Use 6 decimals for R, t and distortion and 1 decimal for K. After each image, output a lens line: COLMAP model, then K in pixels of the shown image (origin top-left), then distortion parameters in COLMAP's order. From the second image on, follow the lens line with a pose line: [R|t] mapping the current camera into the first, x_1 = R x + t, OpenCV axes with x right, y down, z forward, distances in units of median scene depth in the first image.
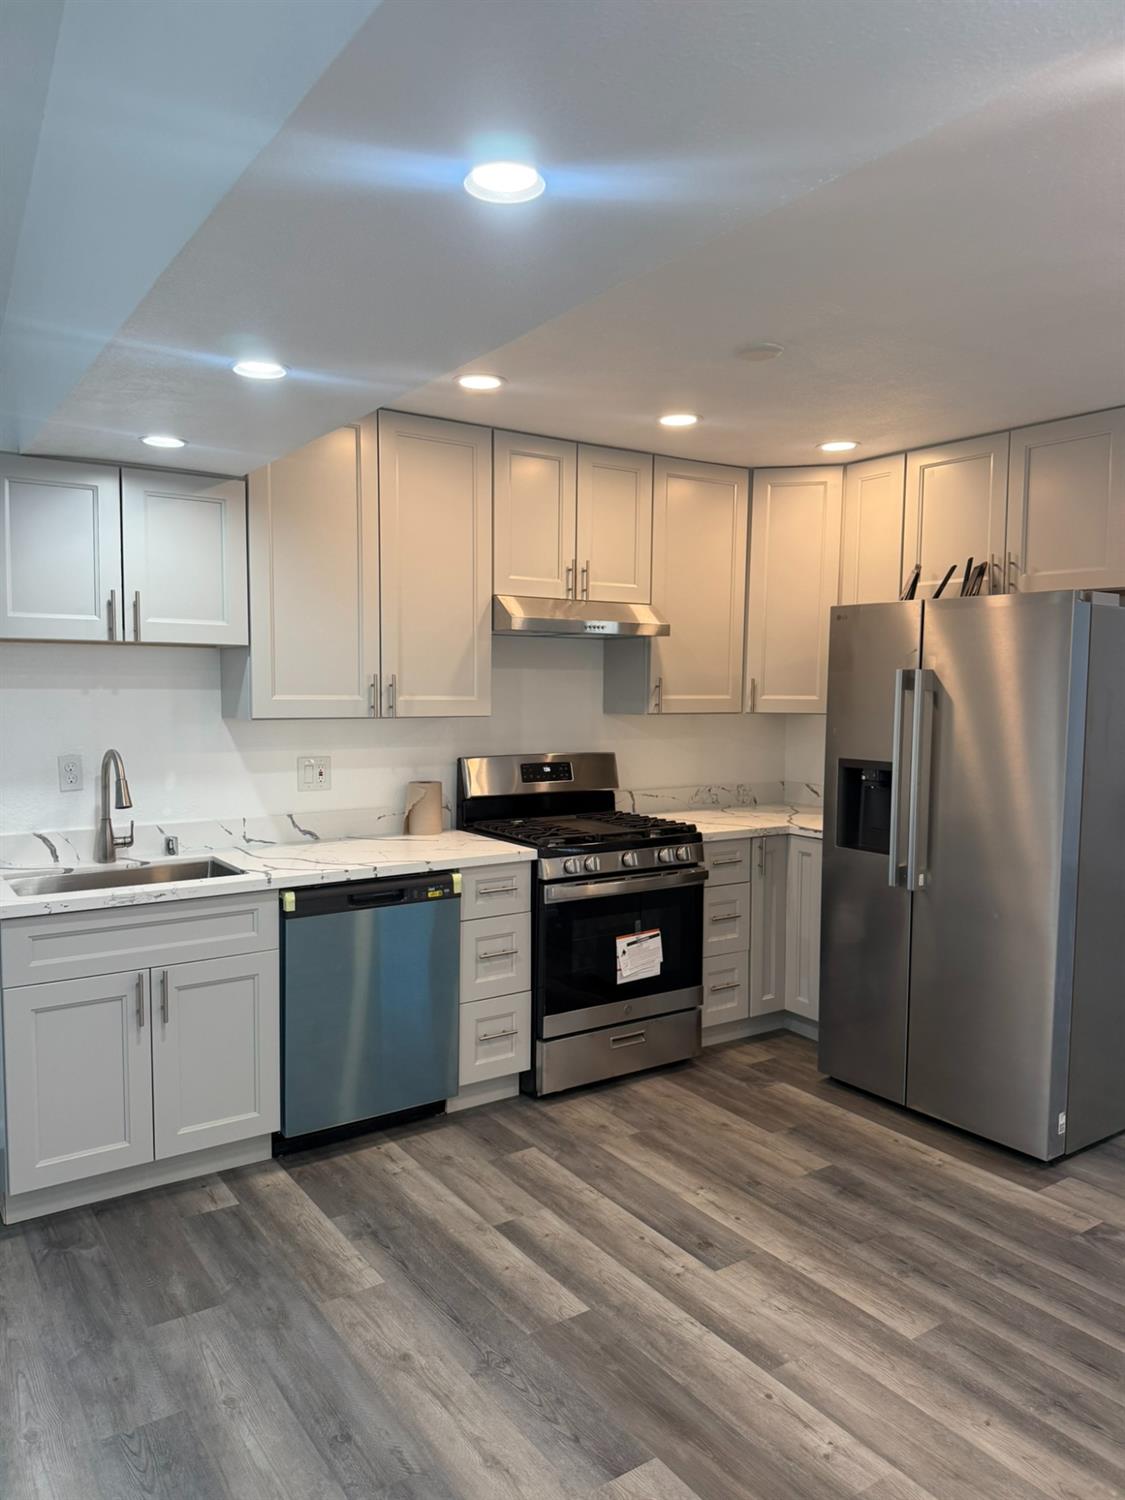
lens RADIAL K [[1057.8, 0, 560.3], [0, 1057.8, 748.5], [0, 0, 1]] dist [0.008169, -0.022839]
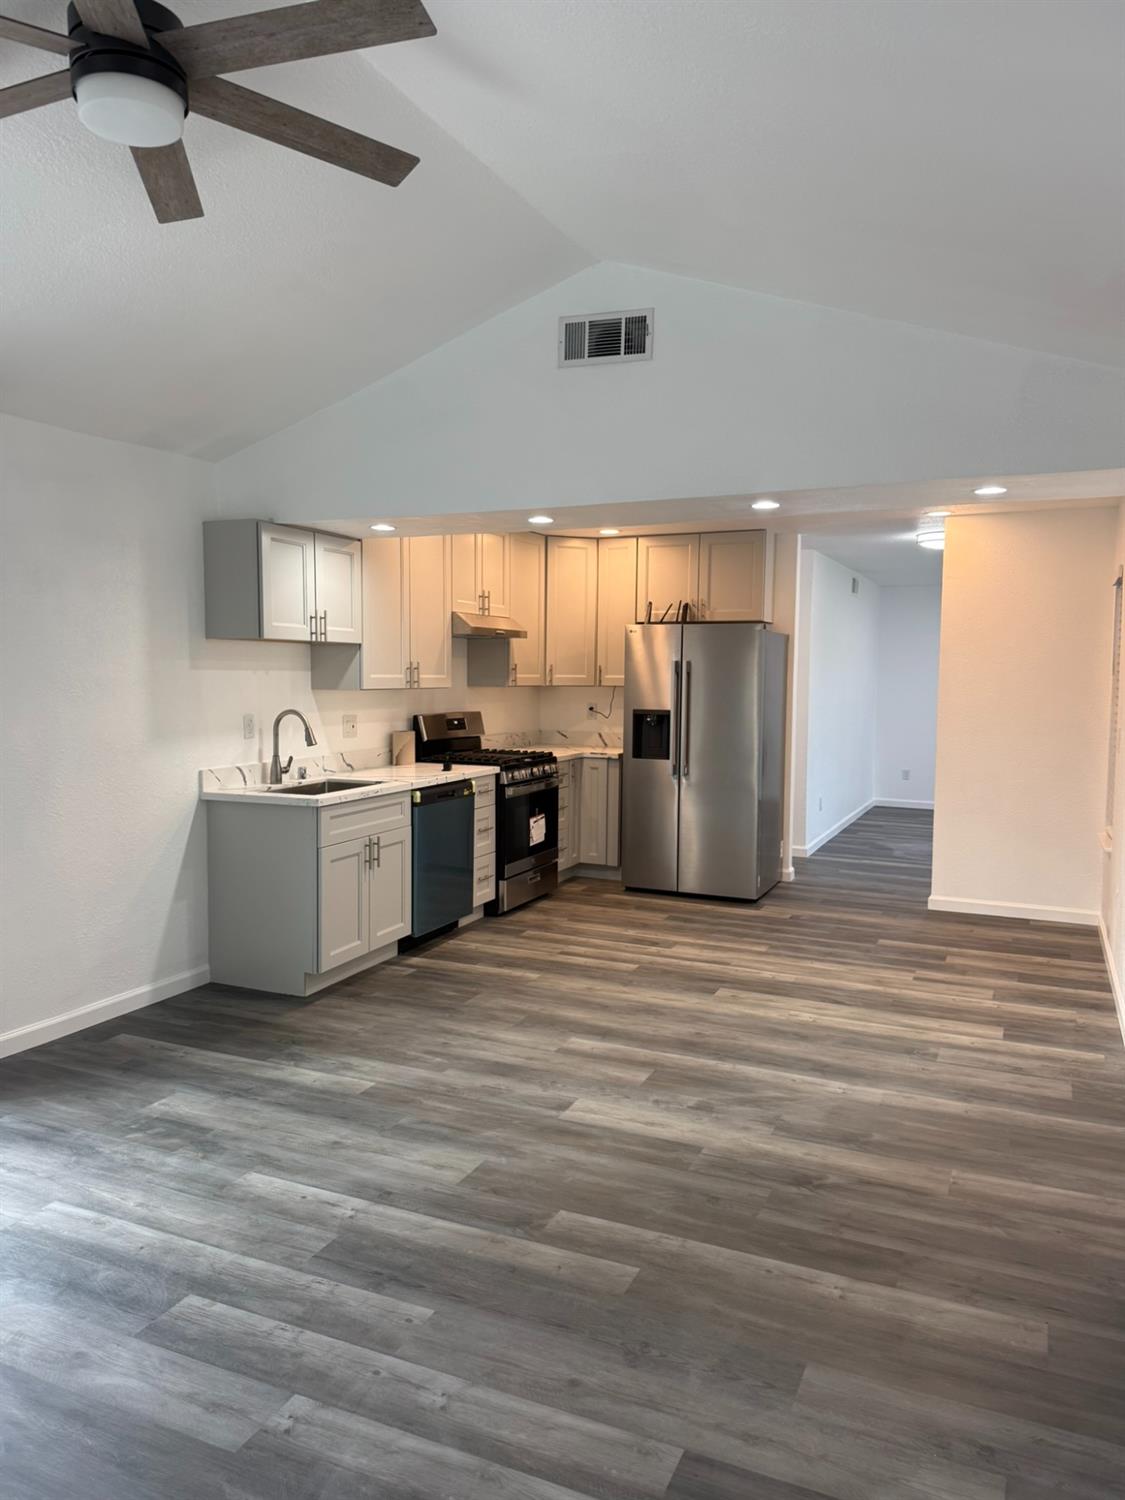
lens RADIAL K [[1057.8, 0, 563.8], [0, 1057.8, 751.3], [0, 0, 1]] dist [0.008169, -0.022839]
pose [[0.847759, -0.038910, 0.528953, -0.871654], [0.029875, 0.999225, 0.025621, 0.033051], [-0.529540, -0.005918, 0.848264, -0.512208]]
